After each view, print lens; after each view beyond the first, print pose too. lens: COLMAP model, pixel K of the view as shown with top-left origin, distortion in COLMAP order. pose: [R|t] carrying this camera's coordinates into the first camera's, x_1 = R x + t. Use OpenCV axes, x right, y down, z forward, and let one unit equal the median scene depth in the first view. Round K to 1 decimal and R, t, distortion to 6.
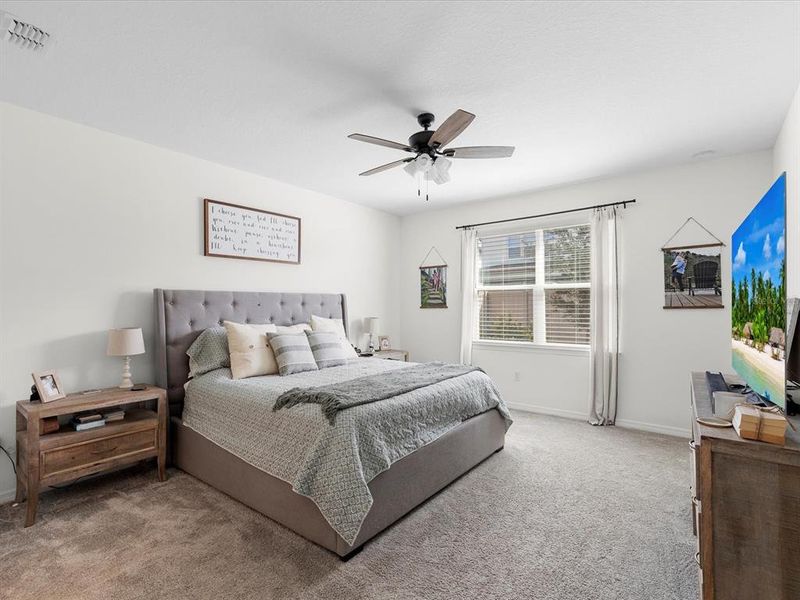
lens RADIAL K [[387.3, 0, 395.8], [0, 387.3, 299.4], [0, 0, 1]] dist [0.001395, 0.000630]
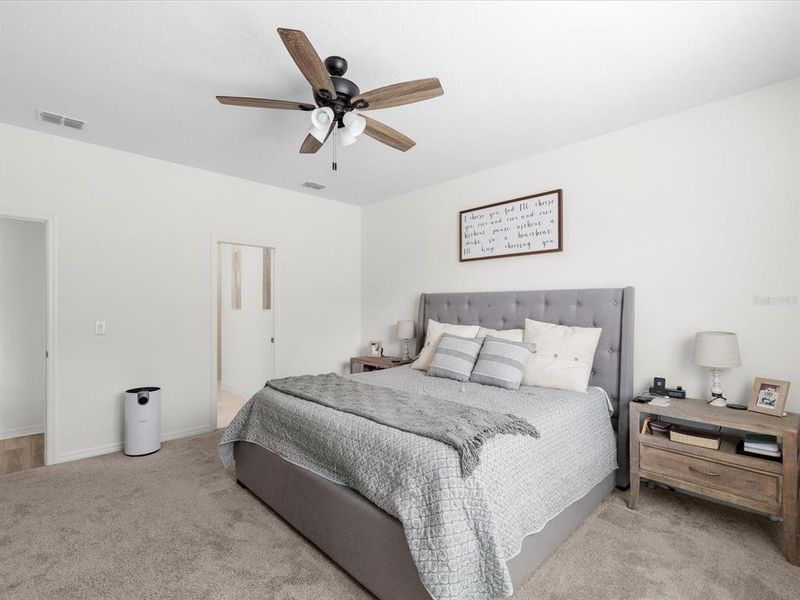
lens RADIAL K [[387.3, 0, 395.8], [0, 387.3, 299.4], [0, 0, 1]] dist [0.001395, 0.000630]
pose [[-0.141793, -0.011634, -0.989828, 0.601856], [0.013090, 0.999821, -0.013626, 0.009944], [0.989810, -0.014889, -0.141615, 0.882963]]
